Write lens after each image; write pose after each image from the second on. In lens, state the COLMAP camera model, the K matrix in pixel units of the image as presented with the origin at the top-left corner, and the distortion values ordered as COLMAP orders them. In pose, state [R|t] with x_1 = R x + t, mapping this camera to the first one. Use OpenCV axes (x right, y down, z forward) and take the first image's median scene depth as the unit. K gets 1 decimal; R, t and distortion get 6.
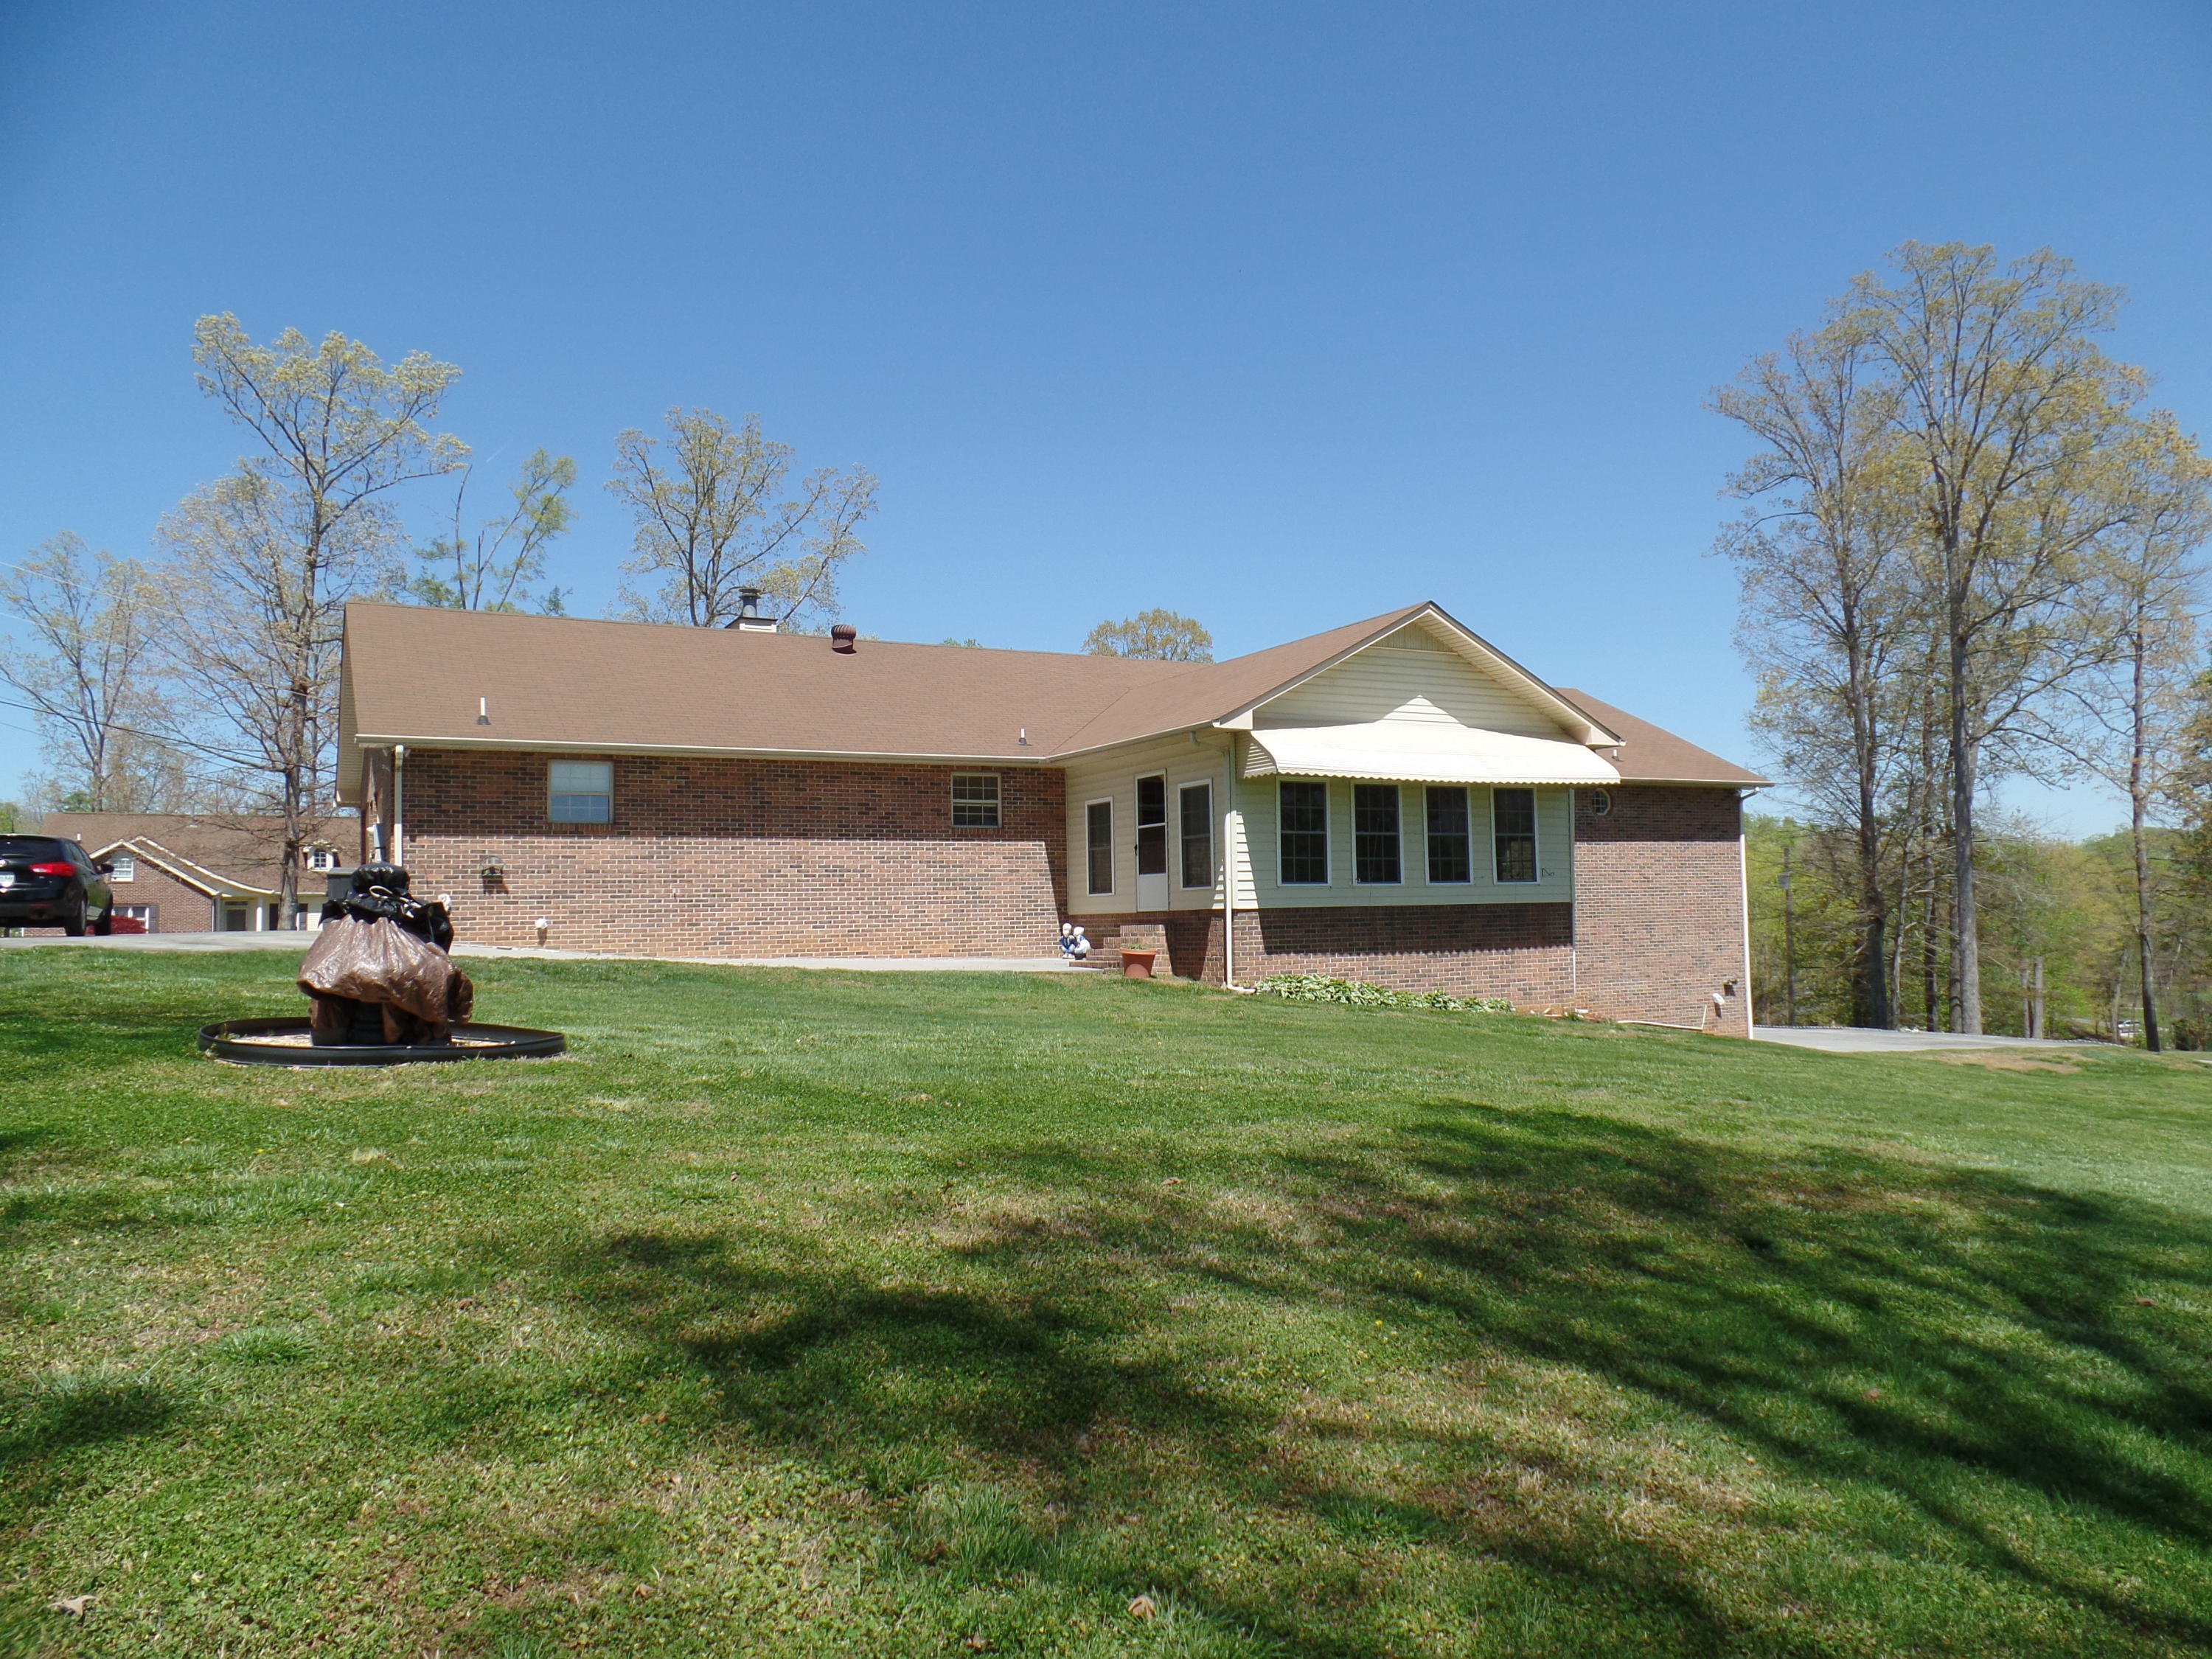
lens RADIAL K [[1509.9, 0, 1106.0], [0, 1509.9, 829.5], [0, 0, 1]] dist [0.002432, -0.004091]
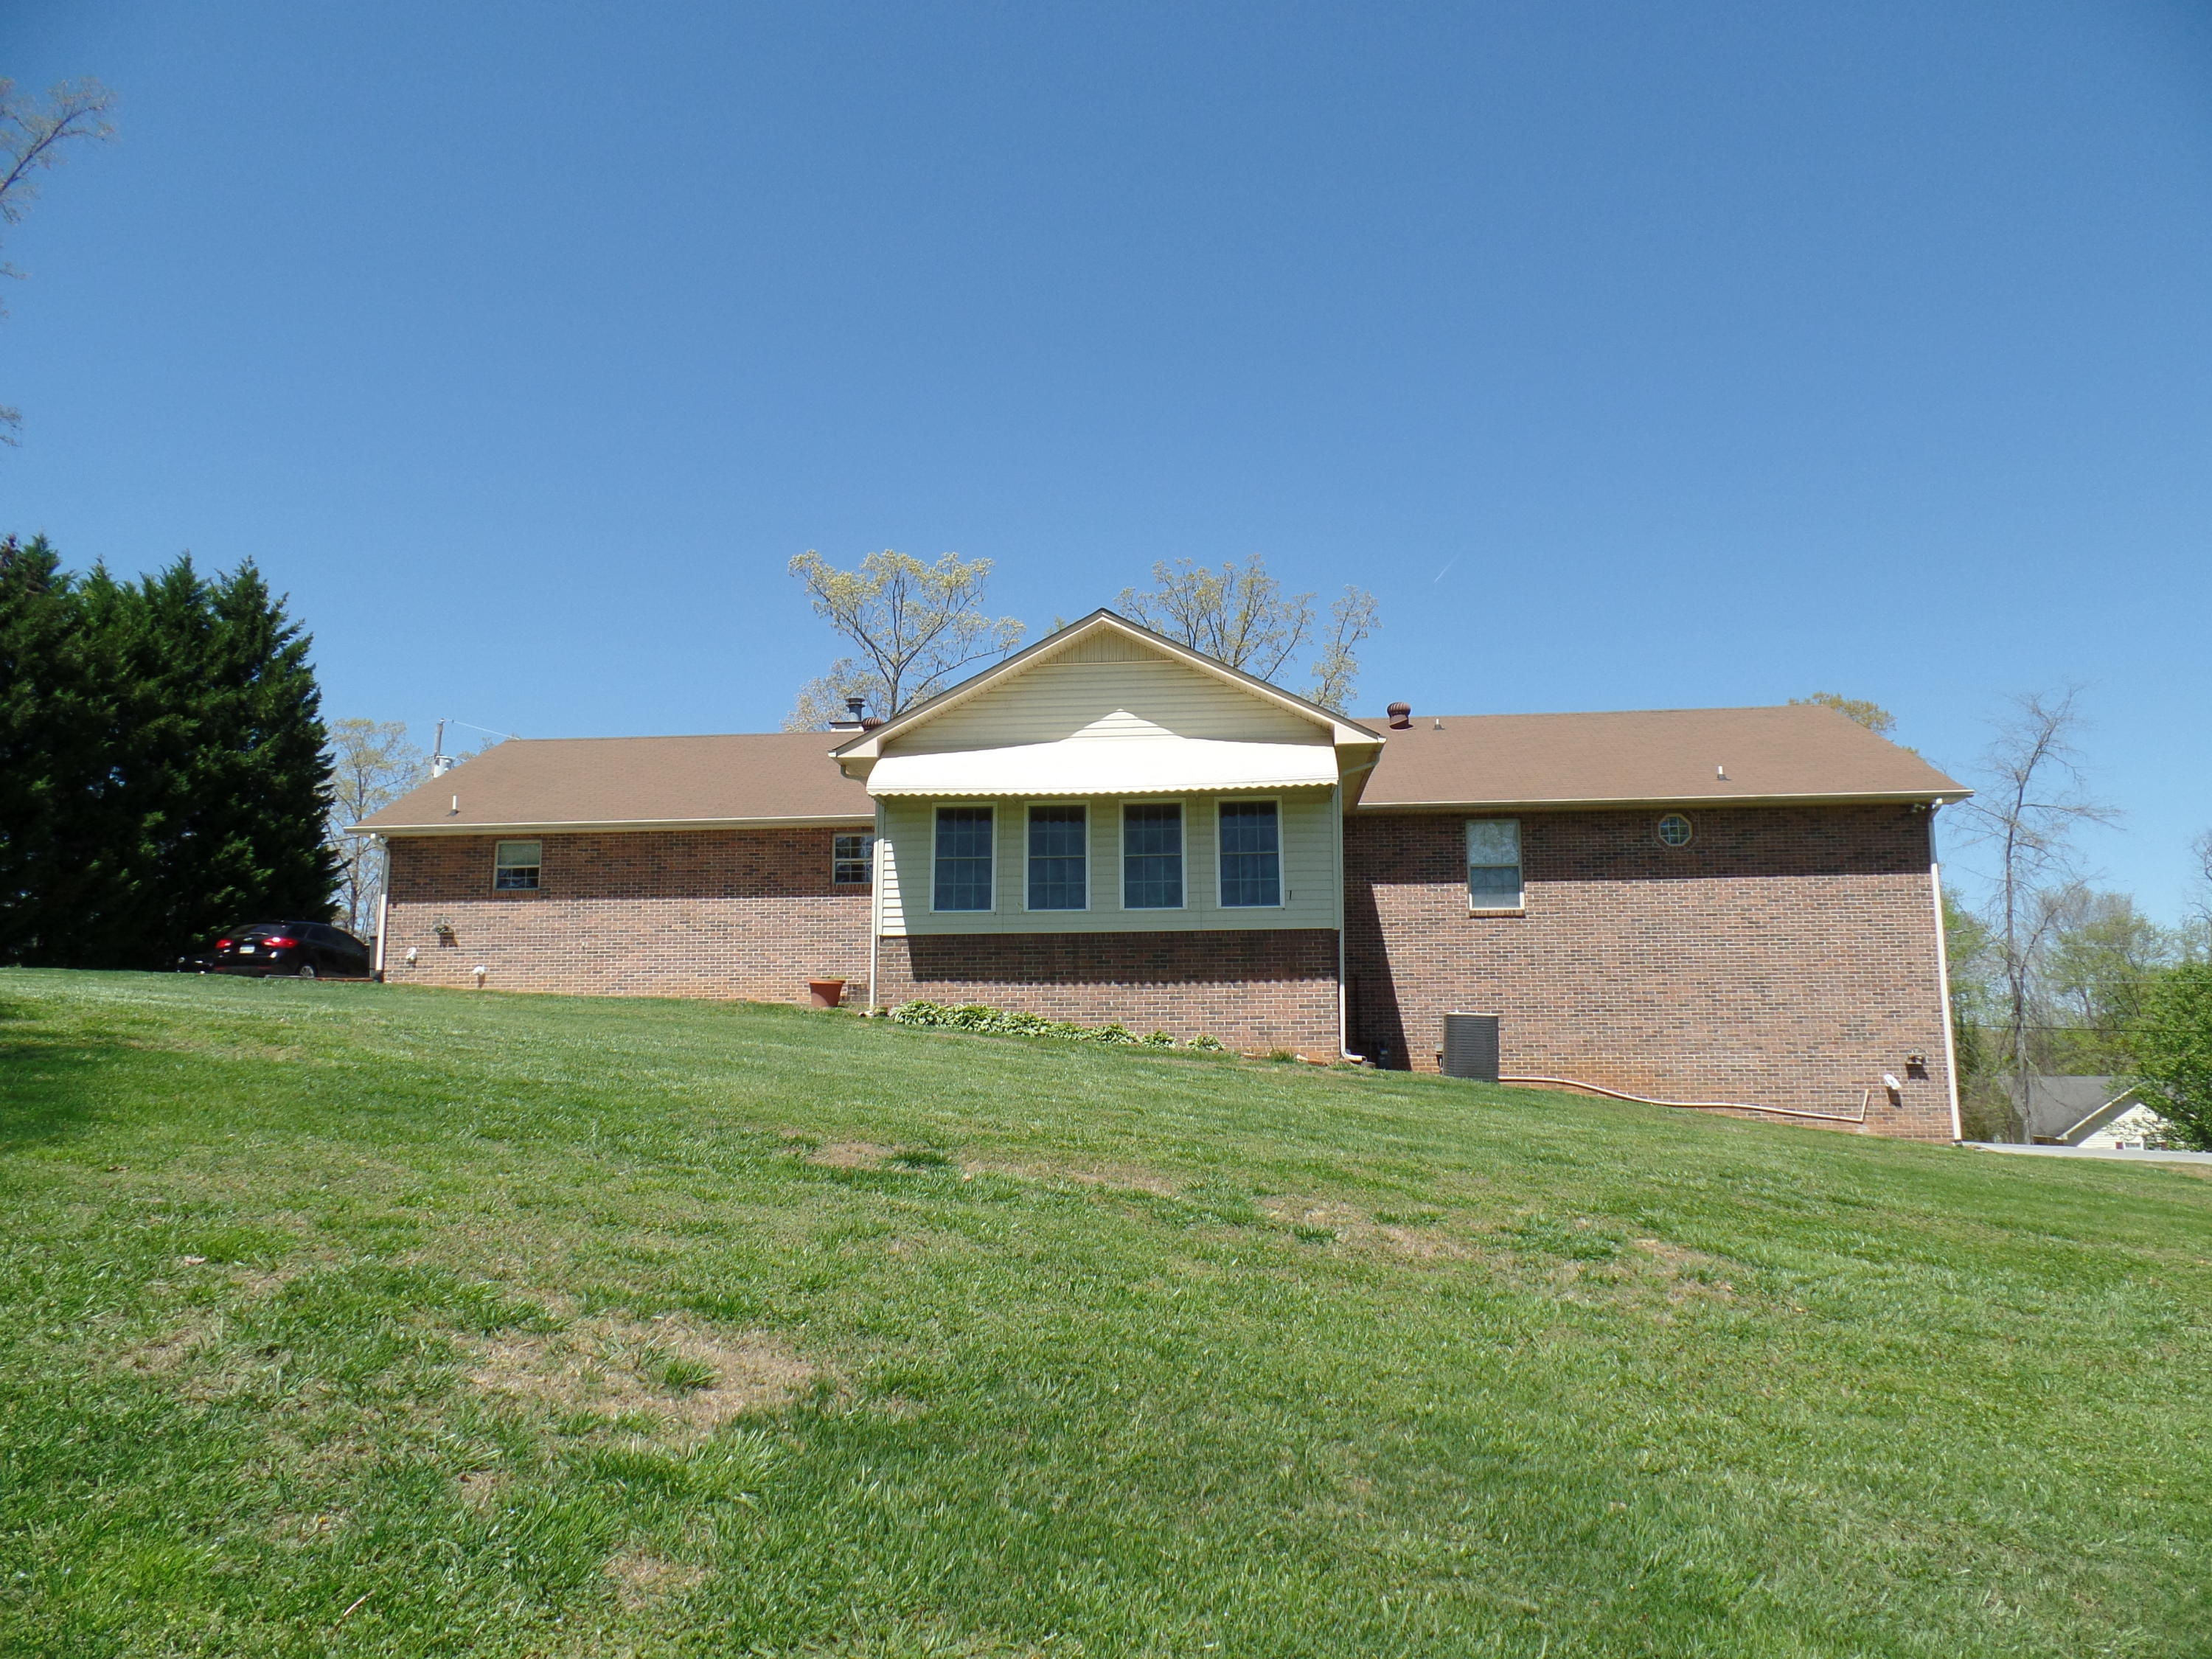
lens RADIAL K [[1509.9, 0, 1106.0], [0, 1509.9, 829.5], [0, 0, 1]] dist [0.002432, -0.004091]
pose [[0.840374, -0.075748, -0.536688, 0.706485], [0.020353, 0.993898, -0.108409, 0.088071], [0.541625, 0.080181, 0.836788, 0.218423]]
